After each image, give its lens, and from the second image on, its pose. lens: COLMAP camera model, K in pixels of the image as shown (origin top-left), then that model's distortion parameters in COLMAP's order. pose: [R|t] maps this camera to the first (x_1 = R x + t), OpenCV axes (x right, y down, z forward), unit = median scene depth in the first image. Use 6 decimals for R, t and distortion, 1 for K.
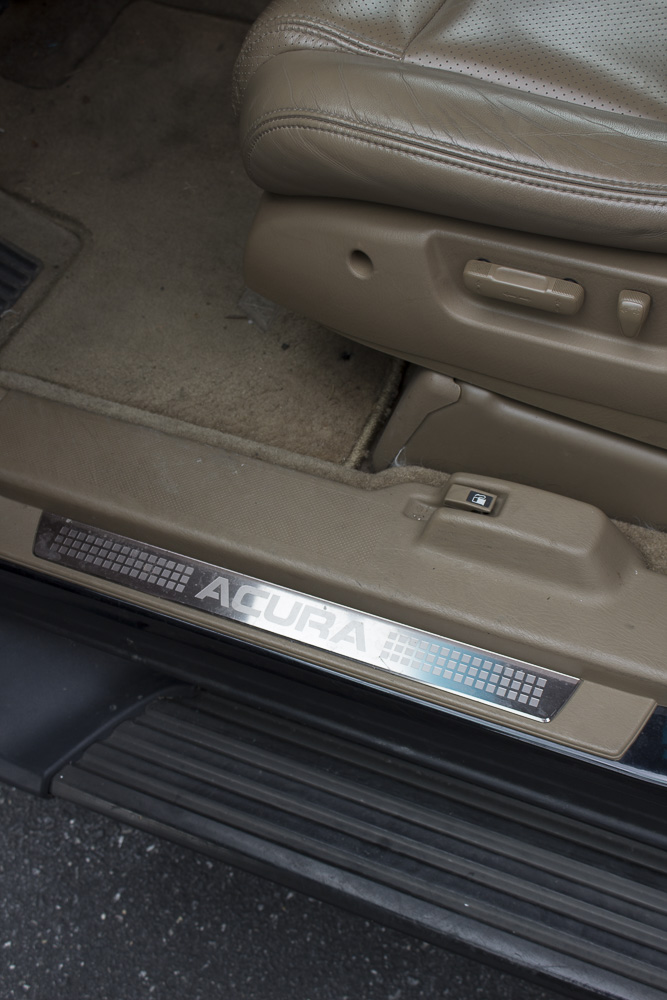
lens RADIAL K [[1381.7, 0, 333.5], [0, 1381.7, 500.0], [0, 0, 1]] dist [-0.033690, -0.081998]
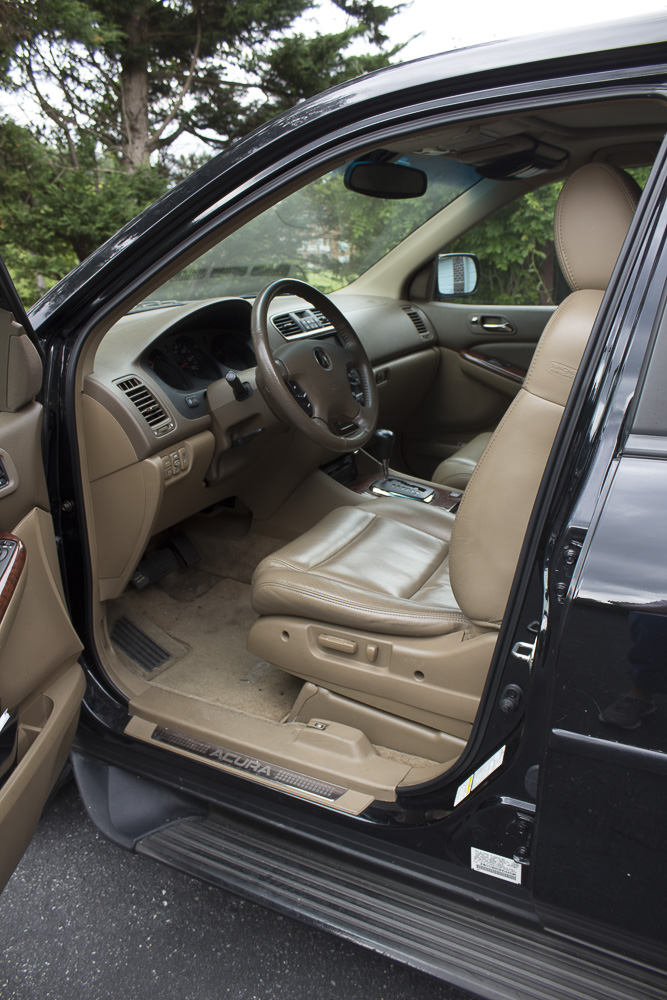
lens RADIAL K [[826.3, 0, 333.5], [0, 826.3, 500.0], [0, 0, 1]] dist [-0.042833, 0.003028]
pose [[0.994898, 0.096020, -0.030948, 0.123317], [-0.097897, 0.844795, -0.526059, 0.414453], [-0.024367, 0.526405, 0.849885, -0.534670]]
